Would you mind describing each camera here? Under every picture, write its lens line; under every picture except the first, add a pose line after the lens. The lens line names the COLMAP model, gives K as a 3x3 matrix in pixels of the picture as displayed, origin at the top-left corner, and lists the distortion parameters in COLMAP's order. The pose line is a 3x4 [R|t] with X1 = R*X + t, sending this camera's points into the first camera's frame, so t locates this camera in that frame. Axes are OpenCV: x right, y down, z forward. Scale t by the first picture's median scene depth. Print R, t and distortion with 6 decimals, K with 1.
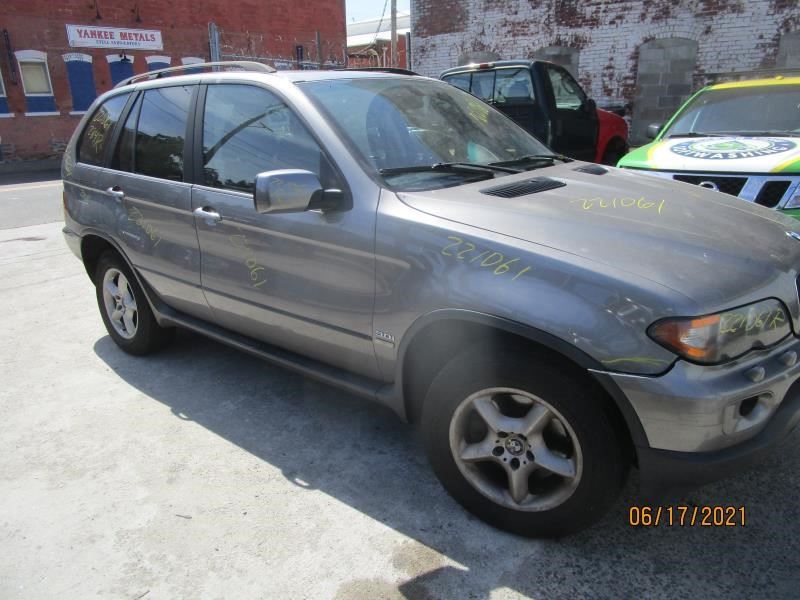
lens RADIAL K [[576.4, 0, 401.7], [0, 576.4, 299.4], [0, 0, 1]] dist [-0.023090, 0.005121]
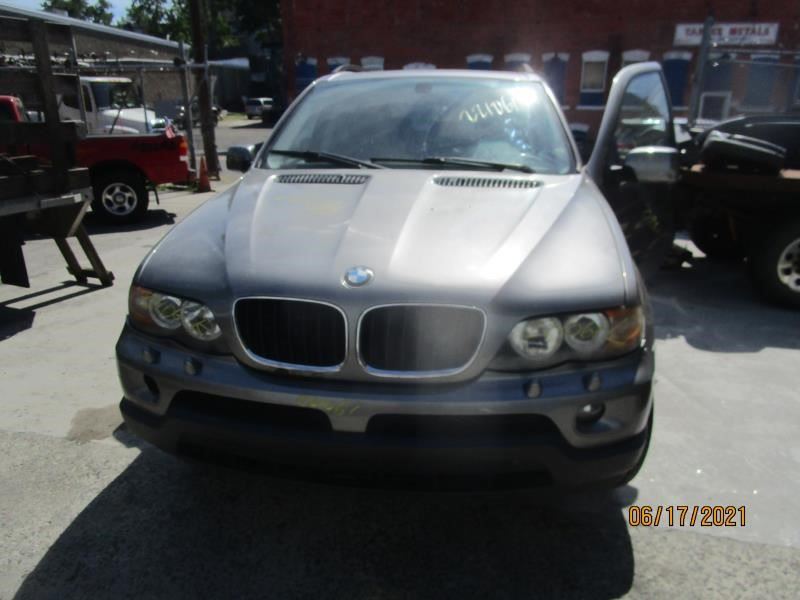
lens RADIAL K [[576.4, 0, 401.7], [0, 576.4, 299.4], [0, 0, 1]] dist [-0.023090, 0.005121]
pose [[0.510958, 0.298289, -0.806192, 0.677810], [-0.294009, 0.941943, 0.162176, -0.111864], [0.807762, 0.154162, 0.568994, 0.300335]]
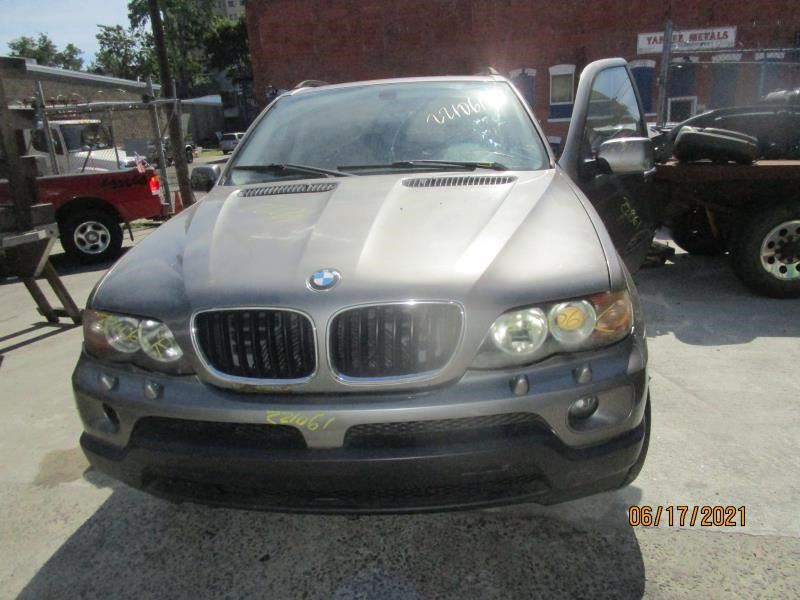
lens RADIAL K [[576.4, 0, 401.7], [0, 576.4, 299.4], [0, 0, 1]] dist [-0.023090, 0.005121]
pose [[0.547122, 0.226322, -0.805876, 0.665876], [-0.228441, 0.966579, 0.116361, -0.095428], [0.805278, 0.120431, 0.580537, 0.326368]]
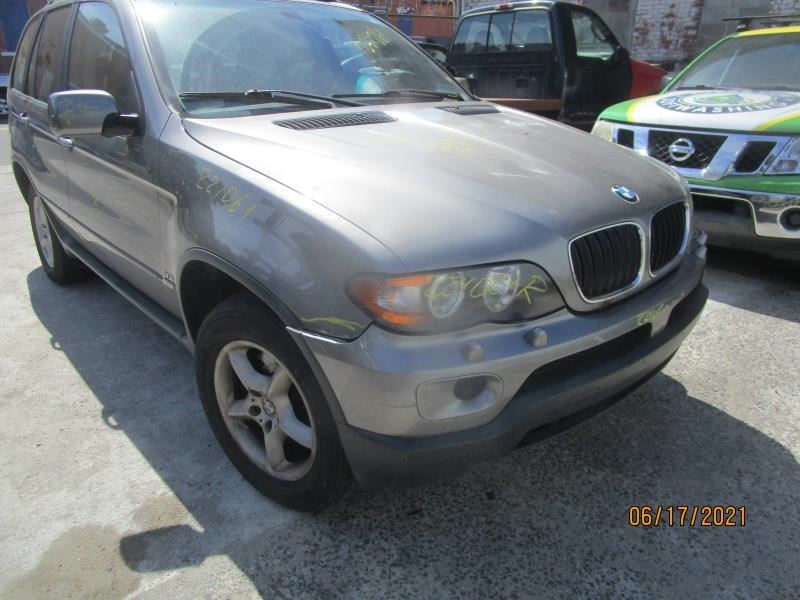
lens RADIAL K [[576.4, 0, 401.7], [0, 576.4, 299.4], [0, 0, 1]] dist [-0.023090, 0.005121]
pose [[0.988416, 0.084436, -0.126110, 0.245425], [-0.075026, 0.994158, 0.077599, 0.000408], [0.131925, -0.067238, 0.988977, 0.070316]]
